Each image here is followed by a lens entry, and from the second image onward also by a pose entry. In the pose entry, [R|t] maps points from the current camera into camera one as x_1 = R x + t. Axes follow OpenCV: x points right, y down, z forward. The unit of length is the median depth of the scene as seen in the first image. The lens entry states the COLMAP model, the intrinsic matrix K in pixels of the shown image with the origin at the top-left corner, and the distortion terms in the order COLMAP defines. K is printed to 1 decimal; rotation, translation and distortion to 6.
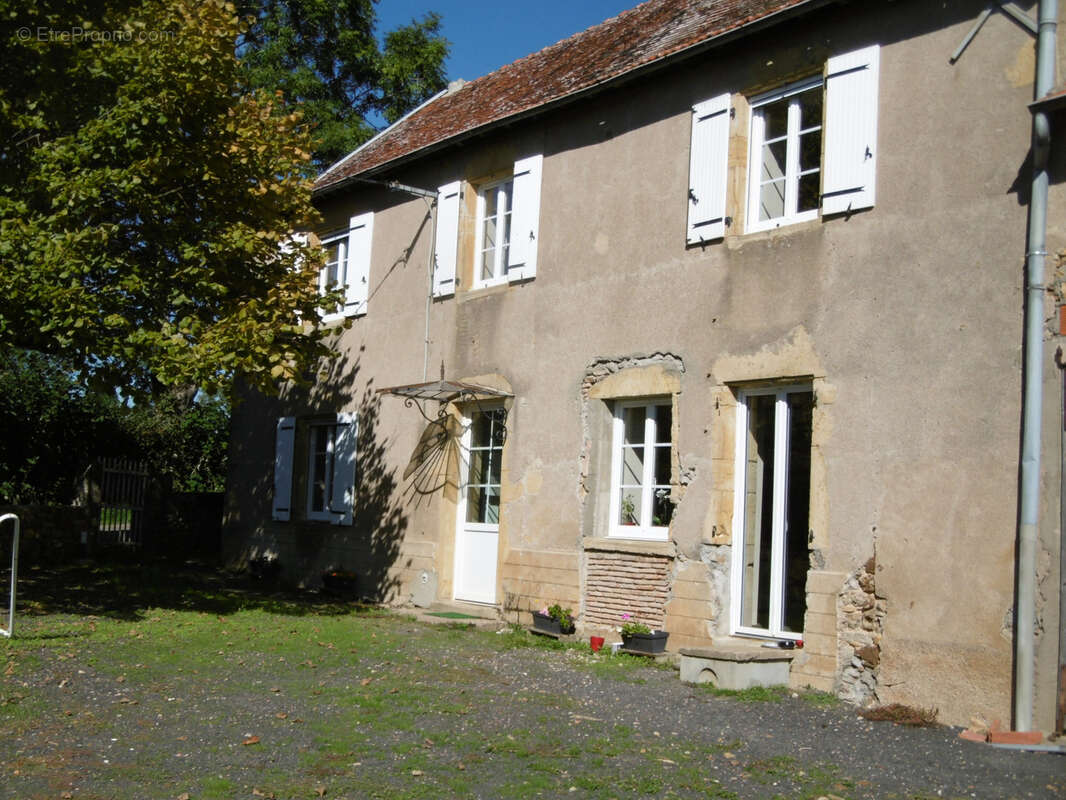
lens RADIAL K [[1299.6, 0, 516.0], [0, 1299.6, 427.2], [0, 0, 1]] dist [-0.040937, -0.024198]
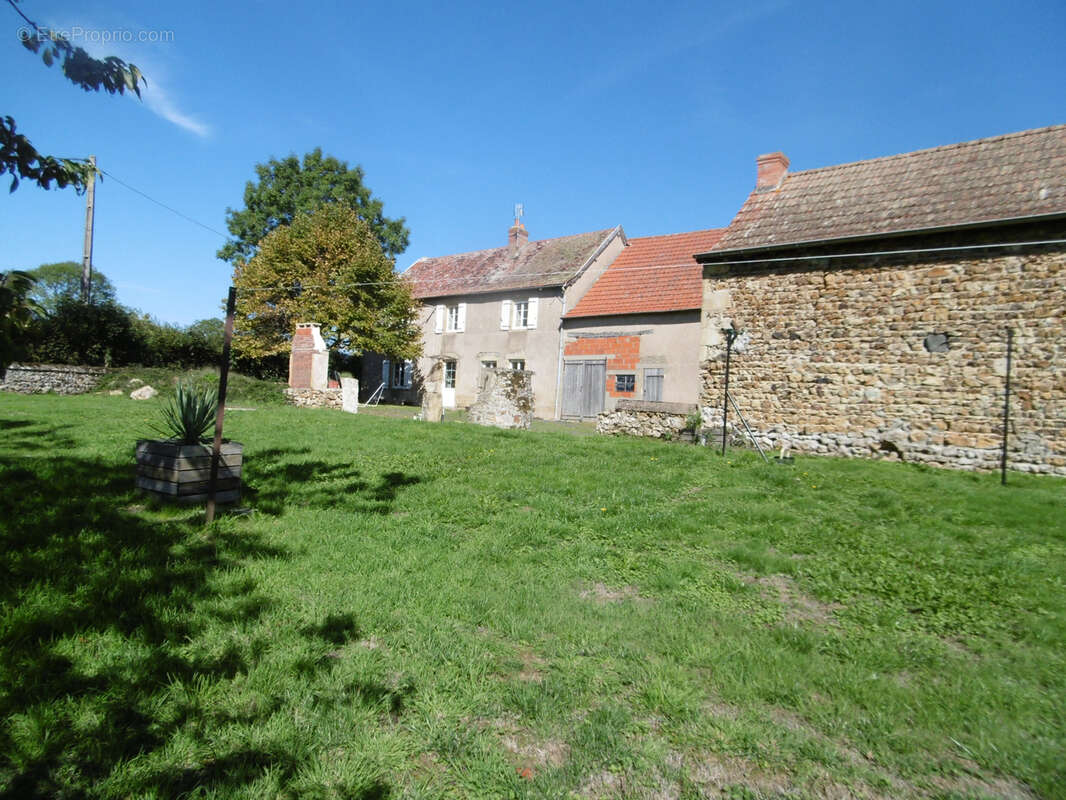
lens RADIAL K [[779.7, 0, 533.0], [0, 779.7, 400.0], [0, 0, 1]] dist [-0.001646, -0.003936]
pose [[0.975983, 0.008731, 0.217672, -0.323897], [-0.022522, 0.997886, 0.060955, -0.050706], [-0.216680, -0.064394, 0.974117, -1.598145]]
